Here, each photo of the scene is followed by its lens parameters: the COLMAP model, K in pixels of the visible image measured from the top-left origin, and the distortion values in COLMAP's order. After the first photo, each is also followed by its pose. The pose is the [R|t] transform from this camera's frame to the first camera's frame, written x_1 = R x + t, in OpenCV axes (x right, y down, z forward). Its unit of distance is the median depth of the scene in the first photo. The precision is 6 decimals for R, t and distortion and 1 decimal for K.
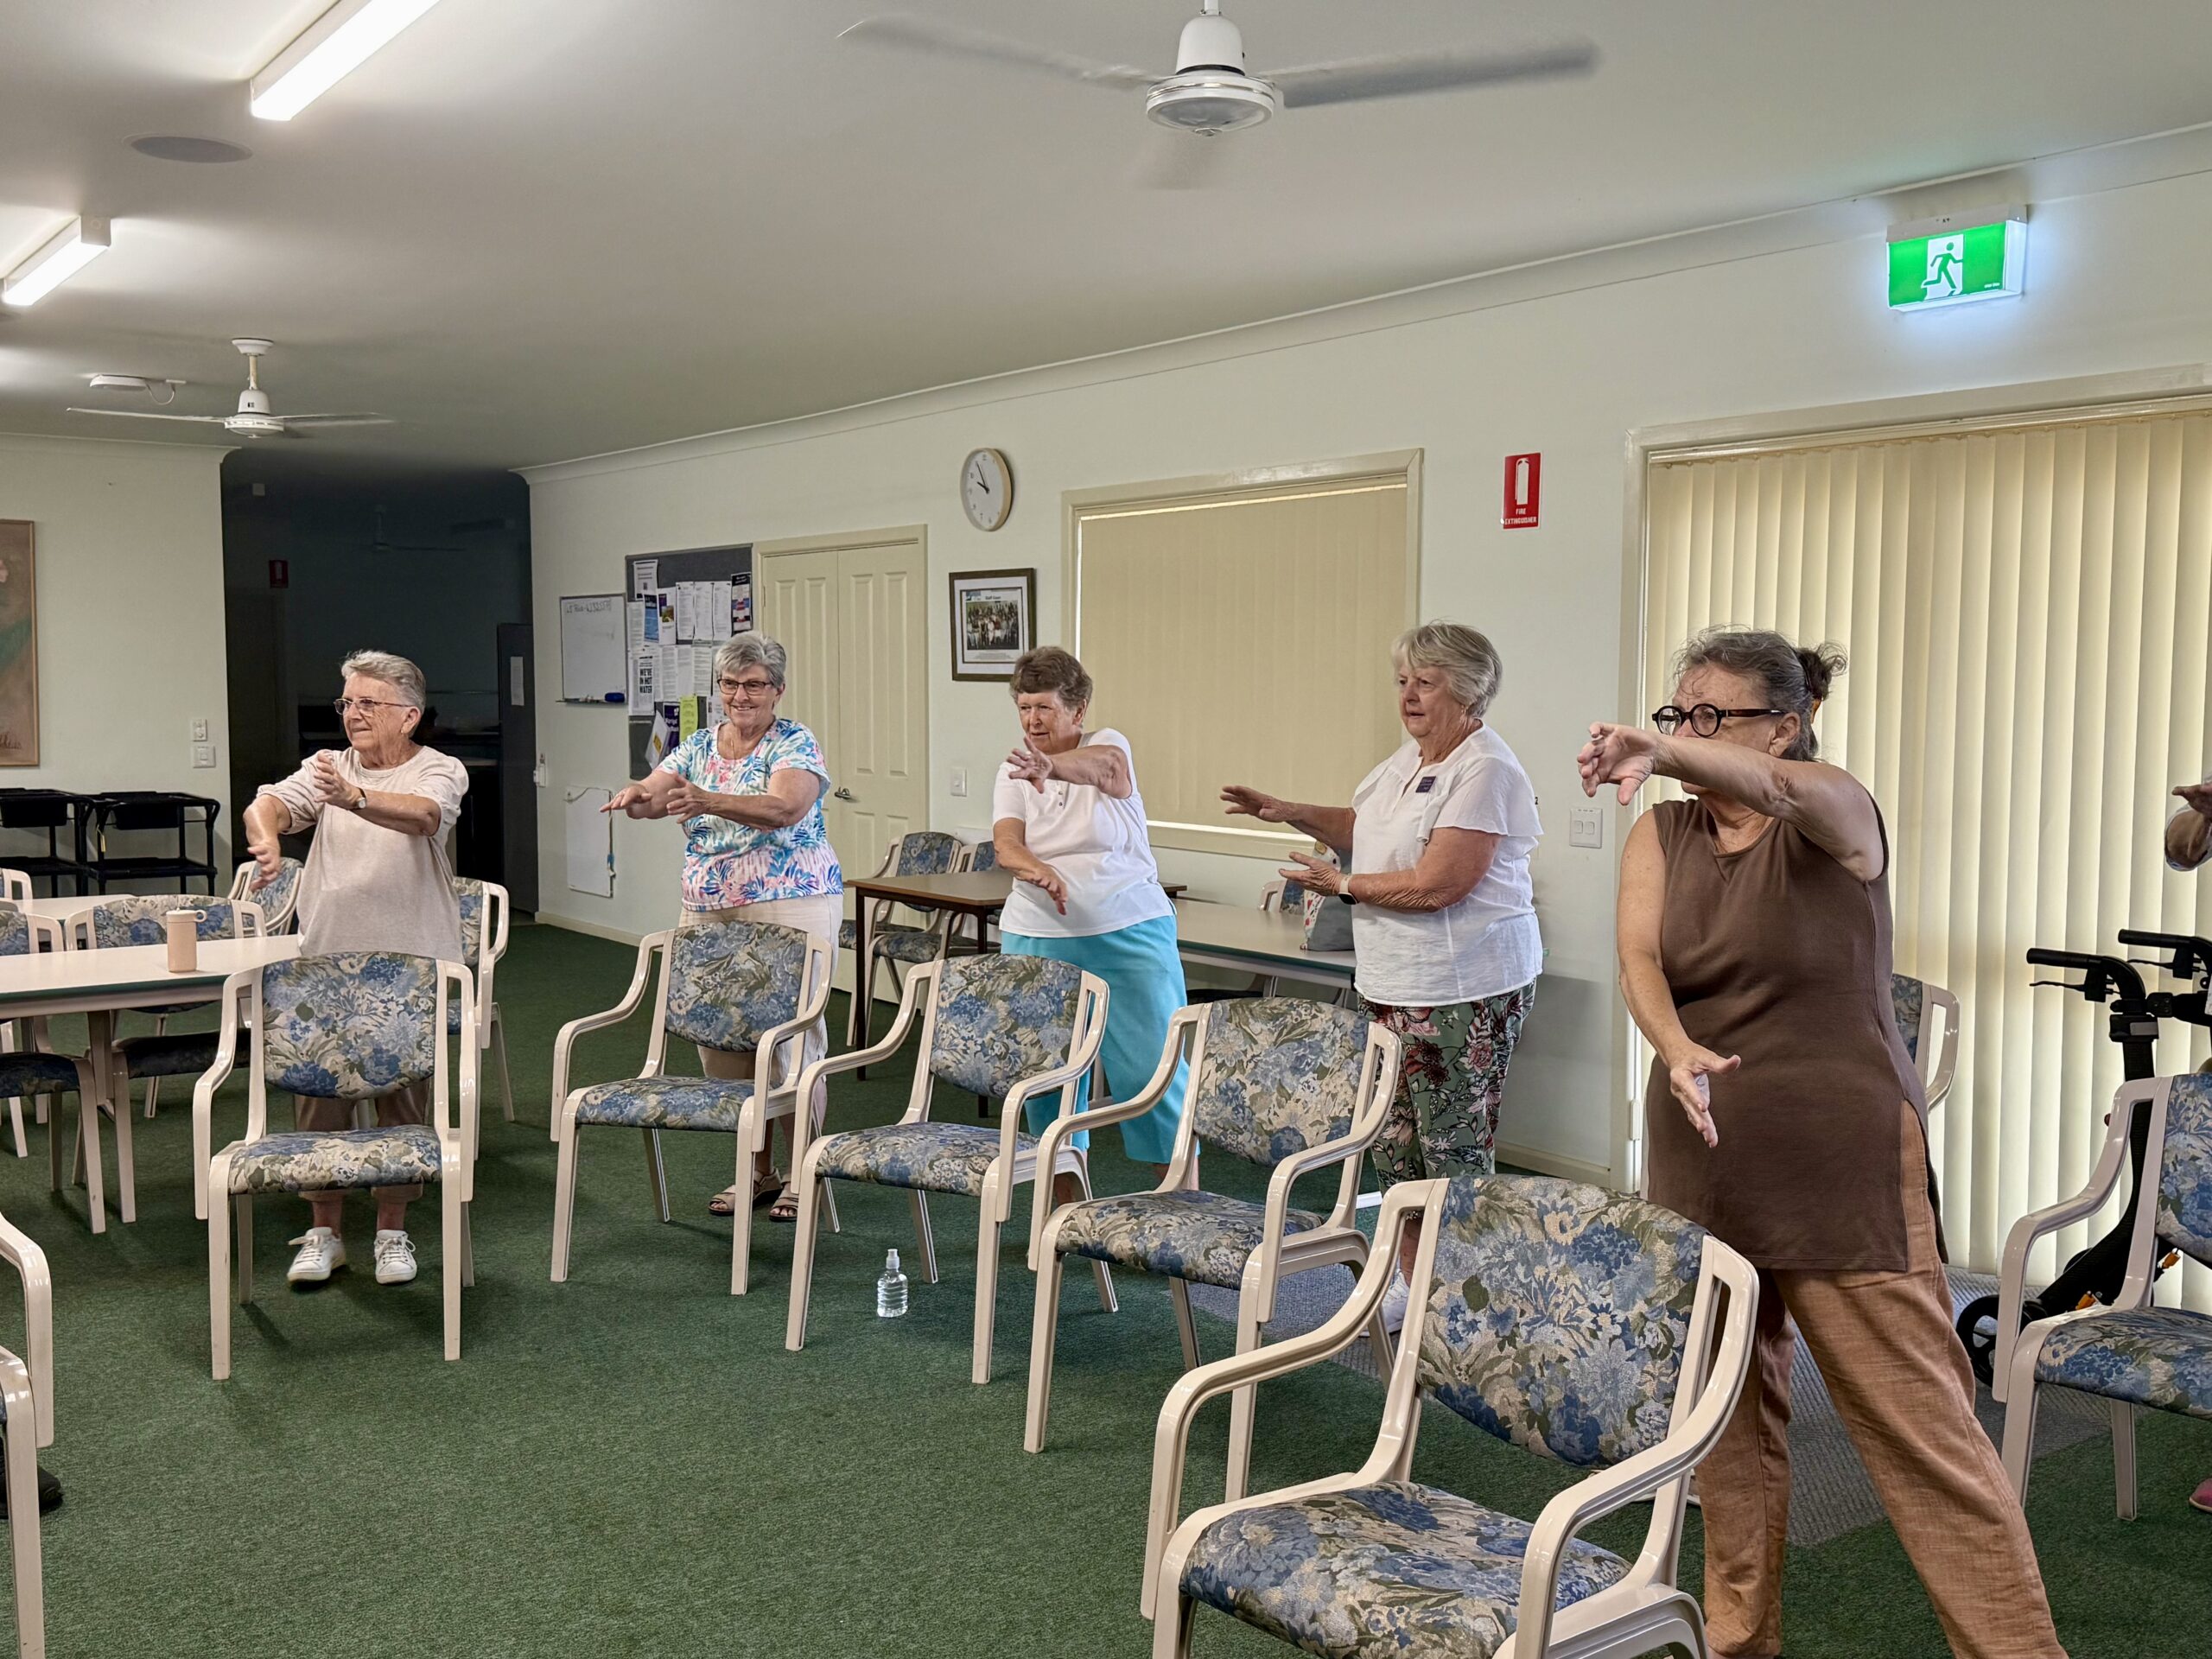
lens RADIAL K [[2097.6, 0, 1106.0], [0, 2097.6, 829.5], [0, 0, 1]] dist [0.178438, -0.380244]
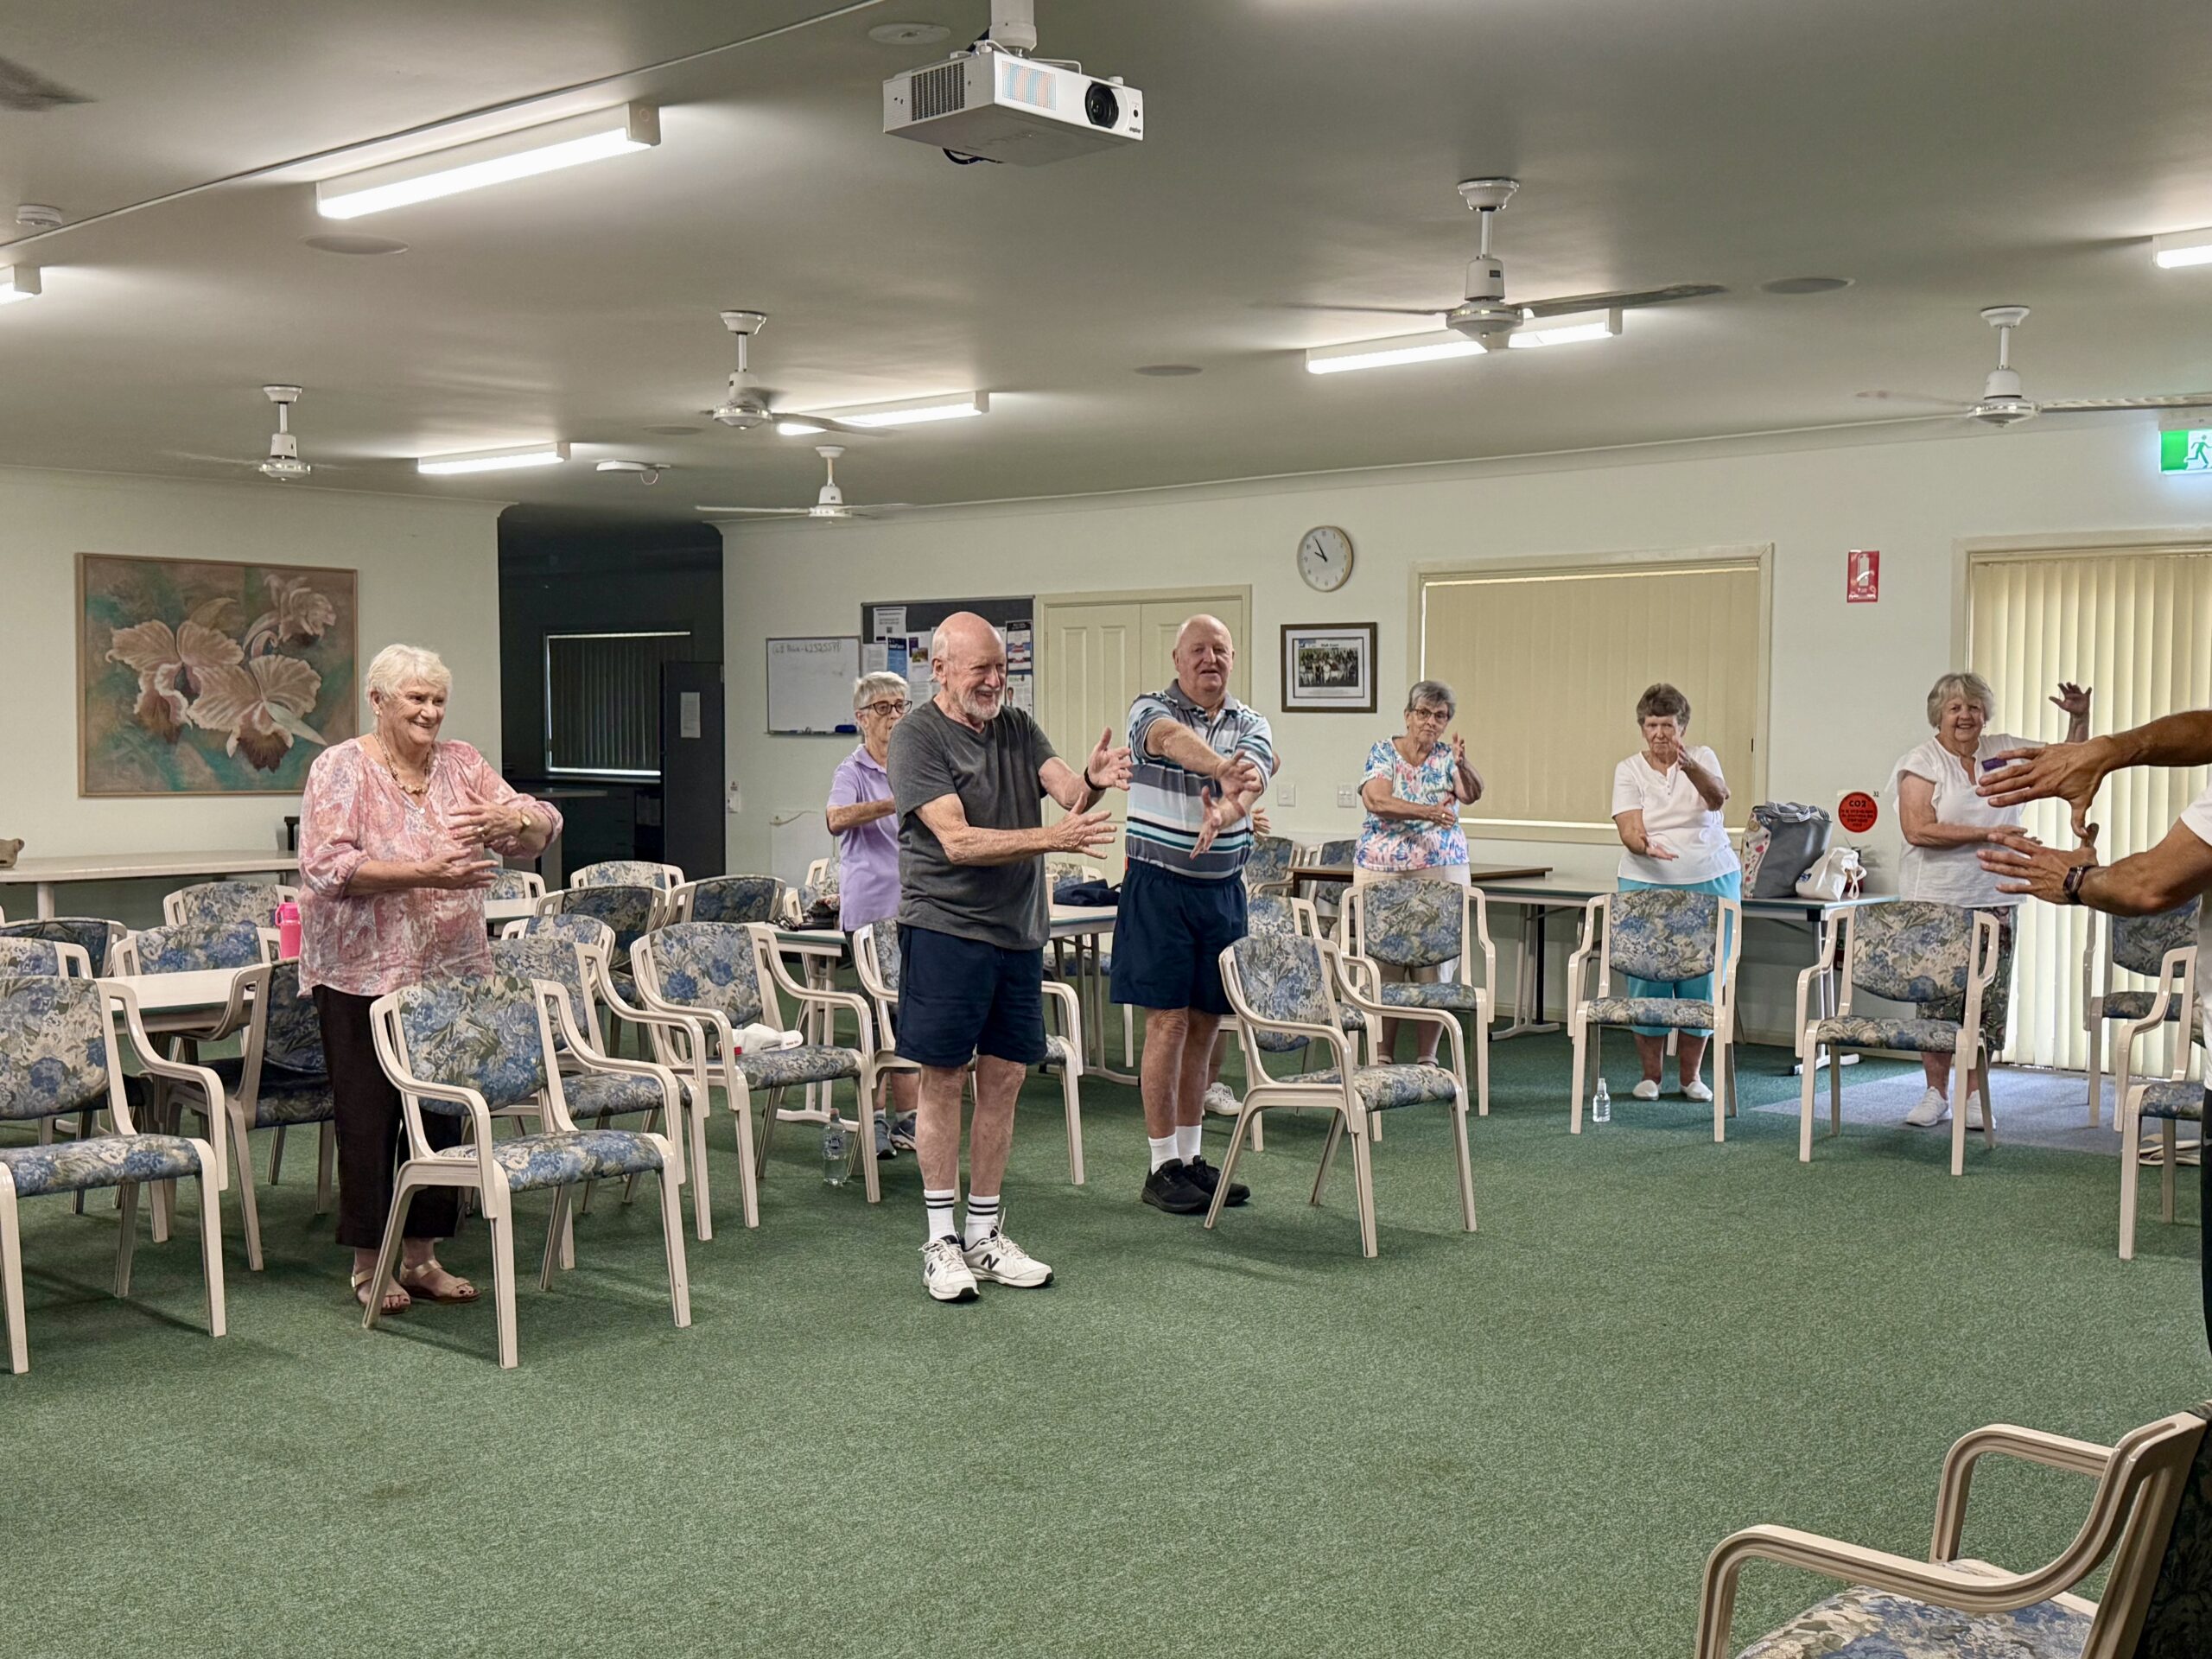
lens RADIAL K [[2487.4, 0, 1103.5], [0, 2487.4, 844.3], [0, 0, 1]] dist [0.204384, -0.463110]
pose [[0.984982, -0.012261, 0.172221, -0.445015], [0.015223, 0.999758, -0.015887, 0.029081], [-0.171985, 0.018270, 0.984930, -0.431114]]
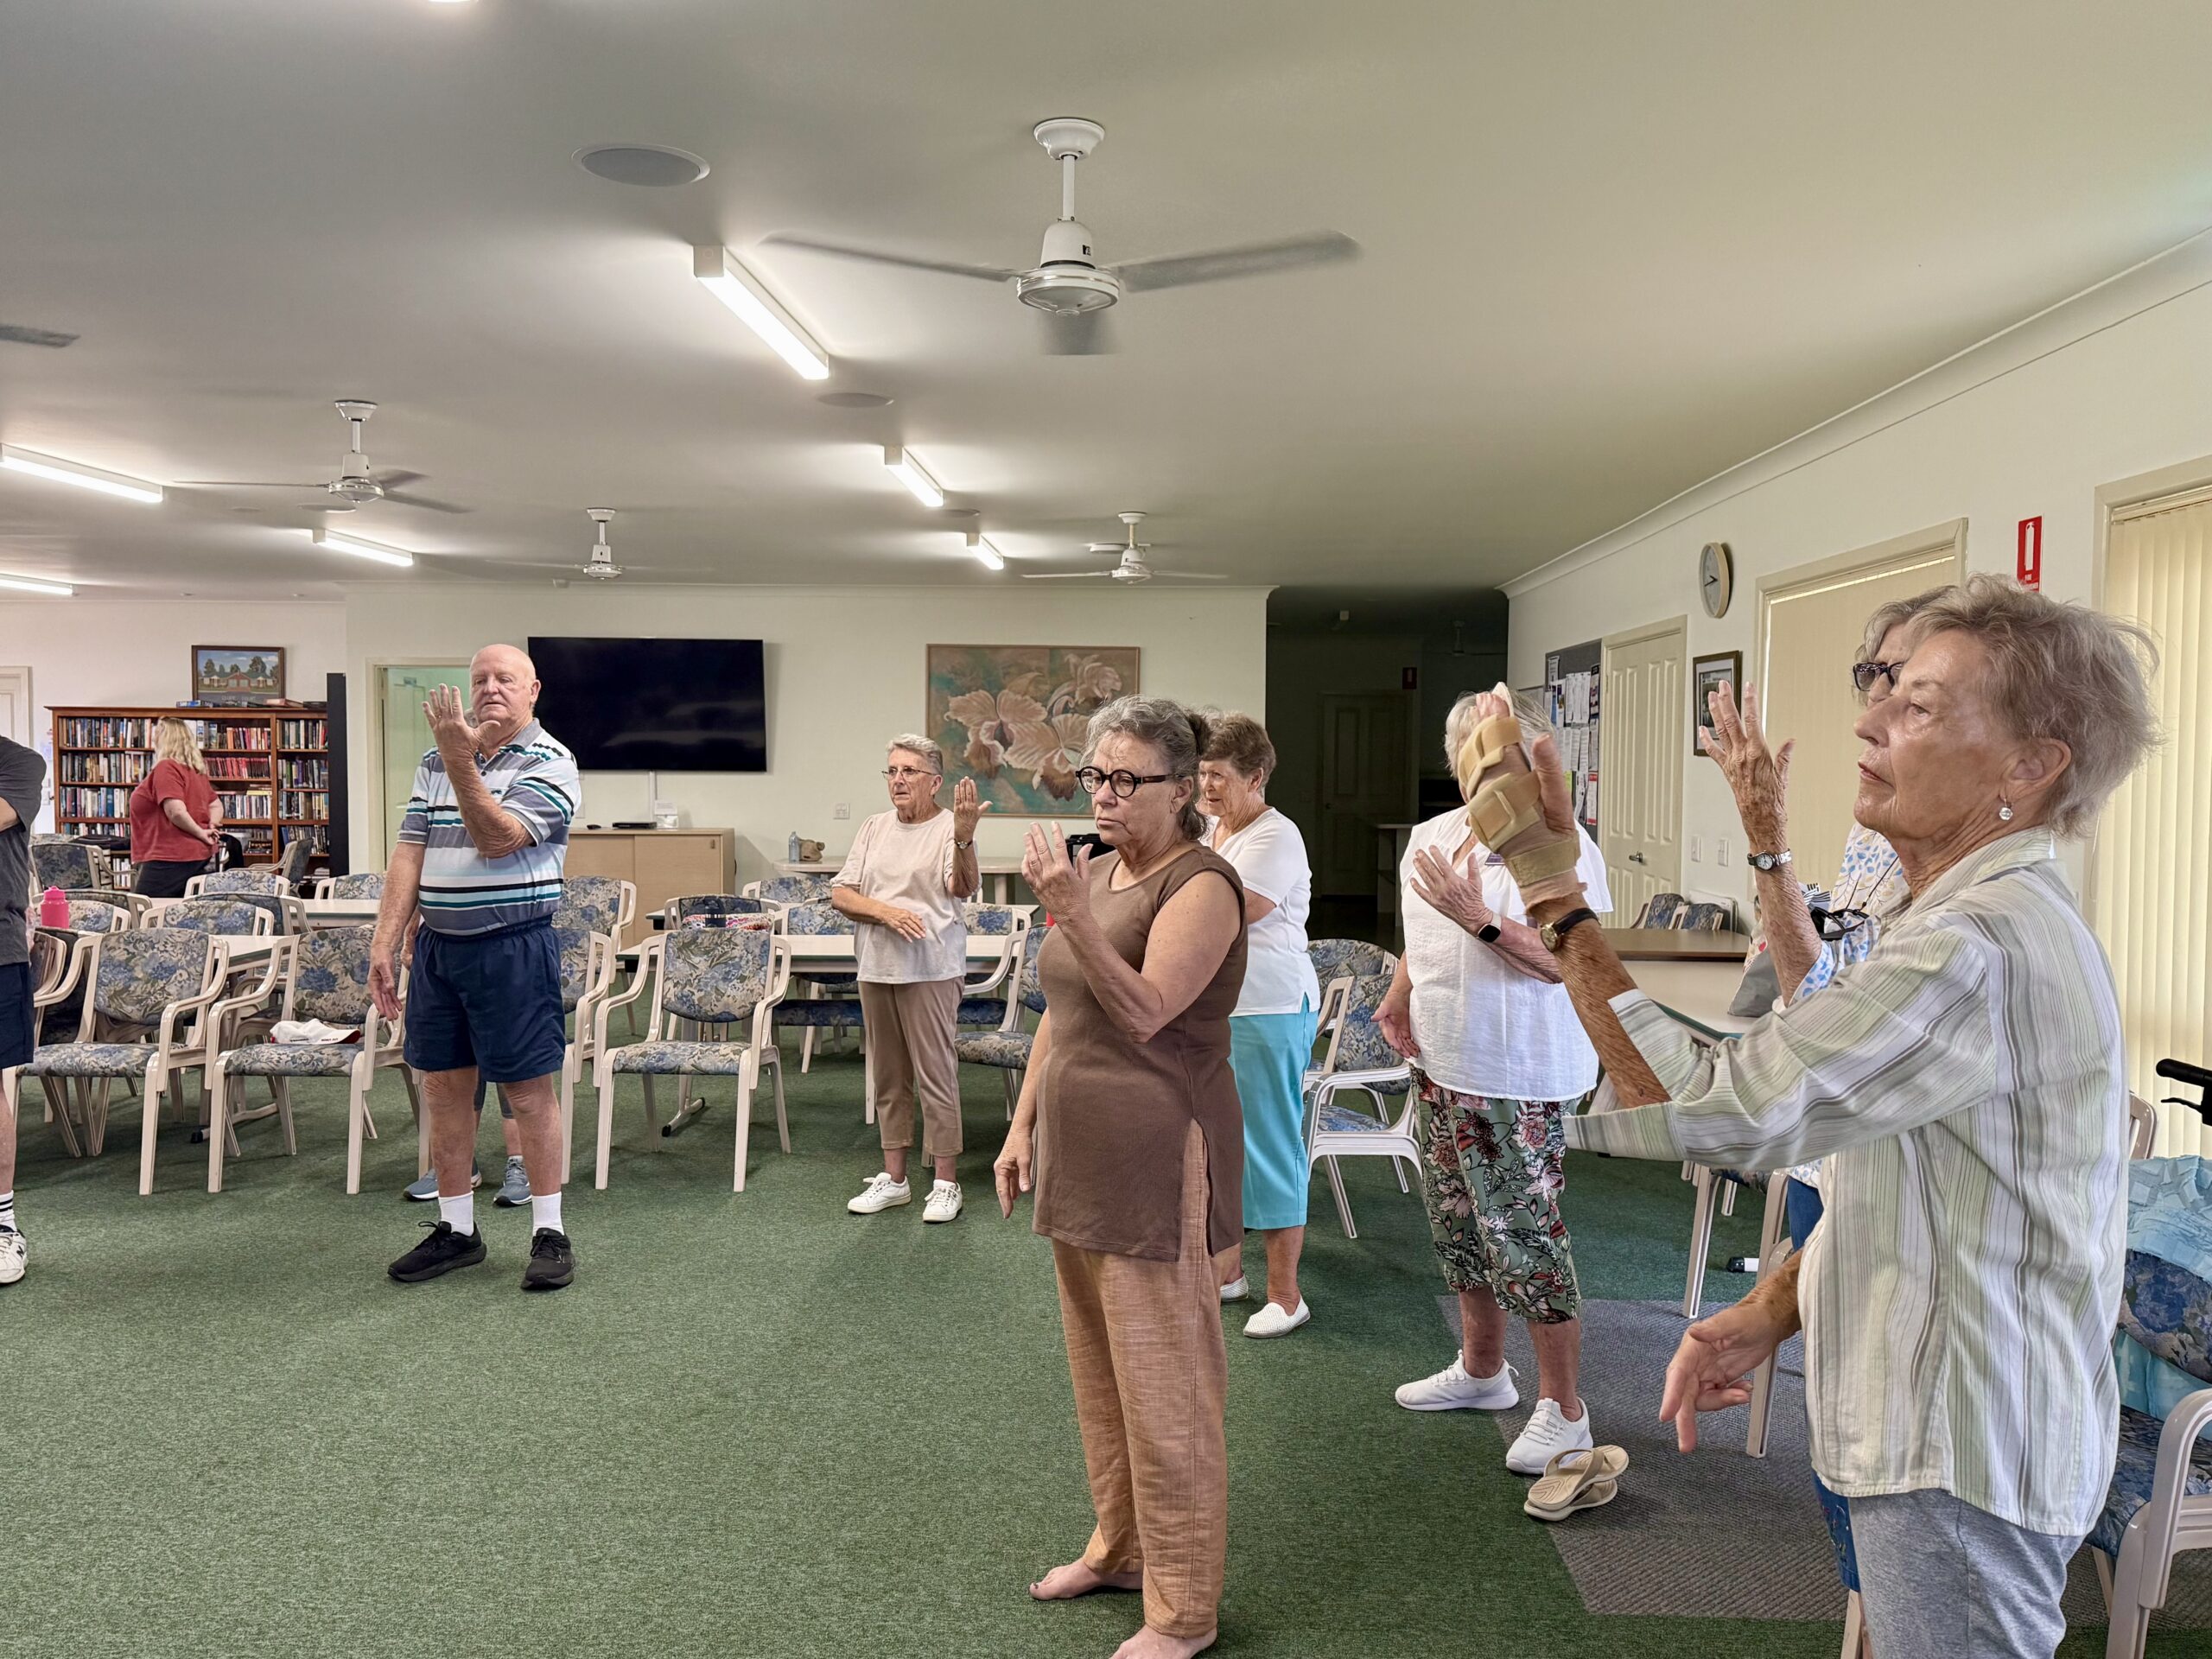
lens RADIAL K [[1784.1, 0, 1097.4], [0, 1784.1, 844.9], [0, 0, 1]] dist [0.177185, -0.343959]
pose [[0.778966, 0.032113, -0.626243, 0.287727], [-0.047355, 0.998849, -0.007683, -0.002822], [0.625275, 0.035641, 0.779590, 0.075714]]
